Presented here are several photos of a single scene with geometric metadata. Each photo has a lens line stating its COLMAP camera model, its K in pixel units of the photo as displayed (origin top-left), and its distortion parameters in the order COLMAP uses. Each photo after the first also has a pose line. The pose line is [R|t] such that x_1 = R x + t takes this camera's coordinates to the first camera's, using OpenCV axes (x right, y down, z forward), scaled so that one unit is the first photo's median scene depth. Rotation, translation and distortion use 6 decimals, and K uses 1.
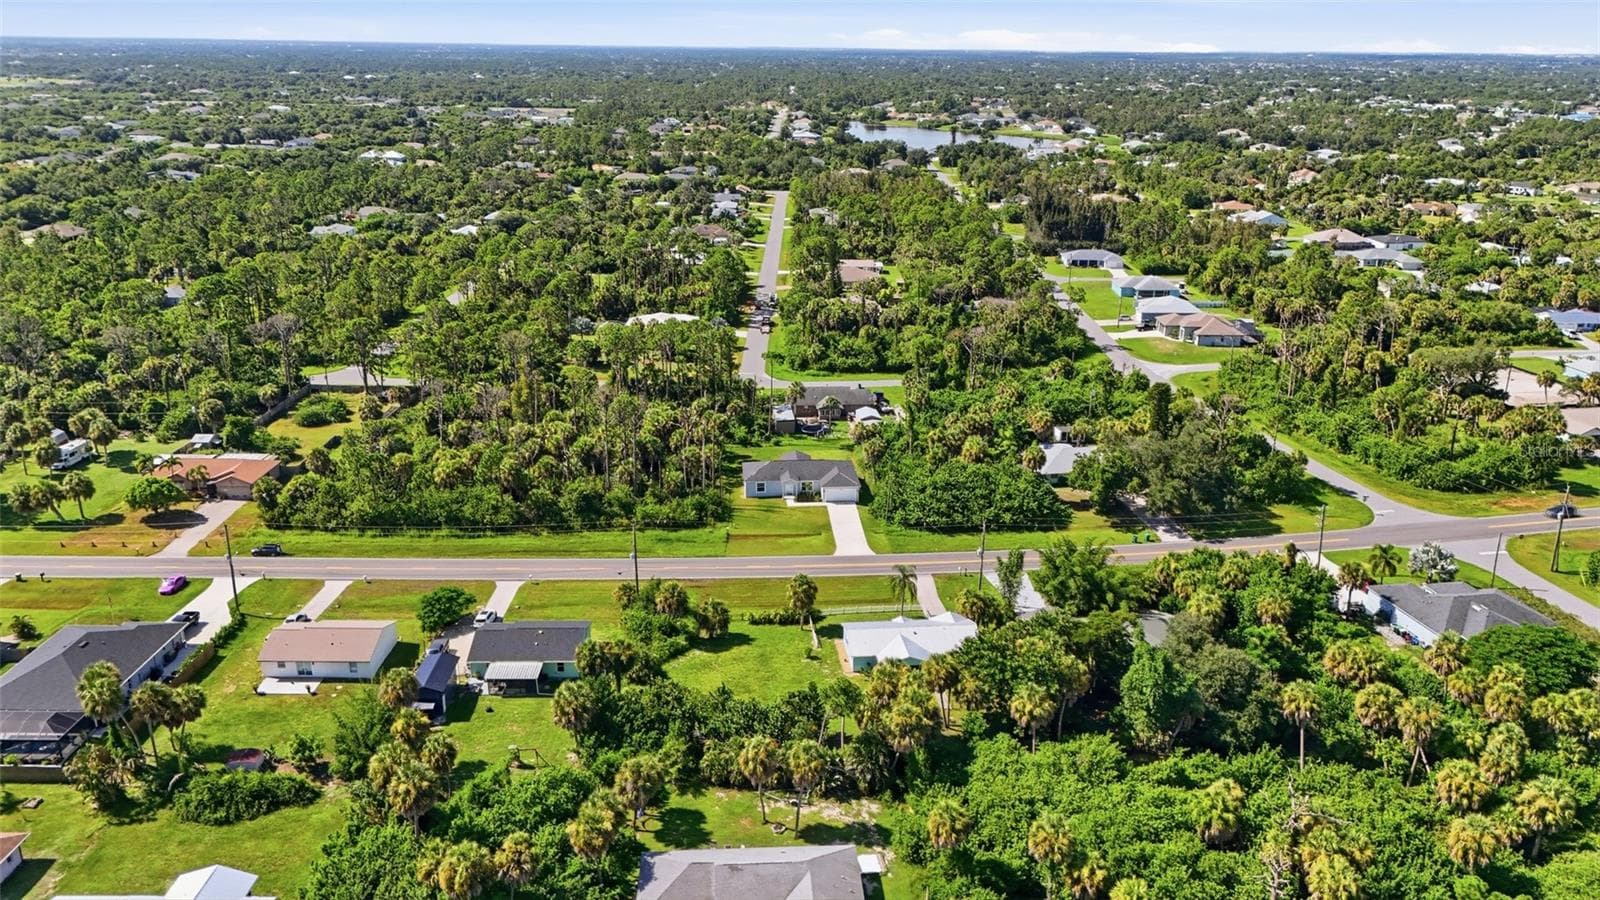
lens RADIAL K [[1174.6, 0, 795.5], [0, 1174.6, 447.7], [0, 0, 1]] dist [0.099394, -0.100648]
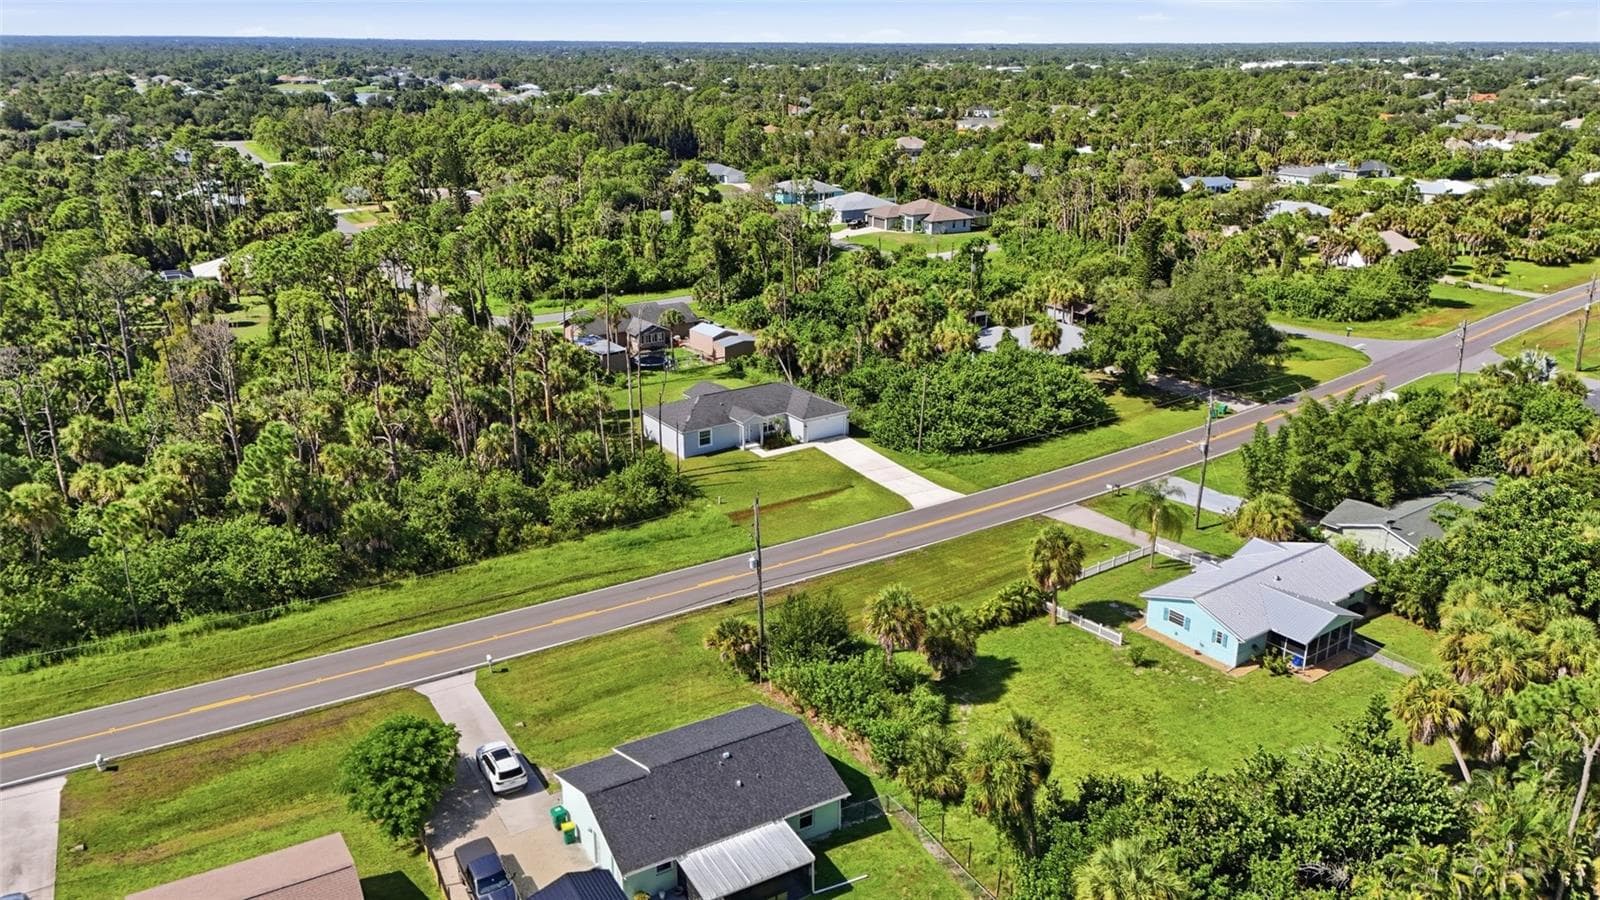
lens RADIAL K [[1177.2, 0, 798.8], [0, 1177.2, 452.0], [0, 0, 1]] dist [0.070869, -0.065762]
pose [[0.867061, -0.169496, 0.468483, -0.282721], [0.165086, 0.984969, 0.050822, 0.018130], [-0.470055, 0.033274, 0.882010, 0.436672]]
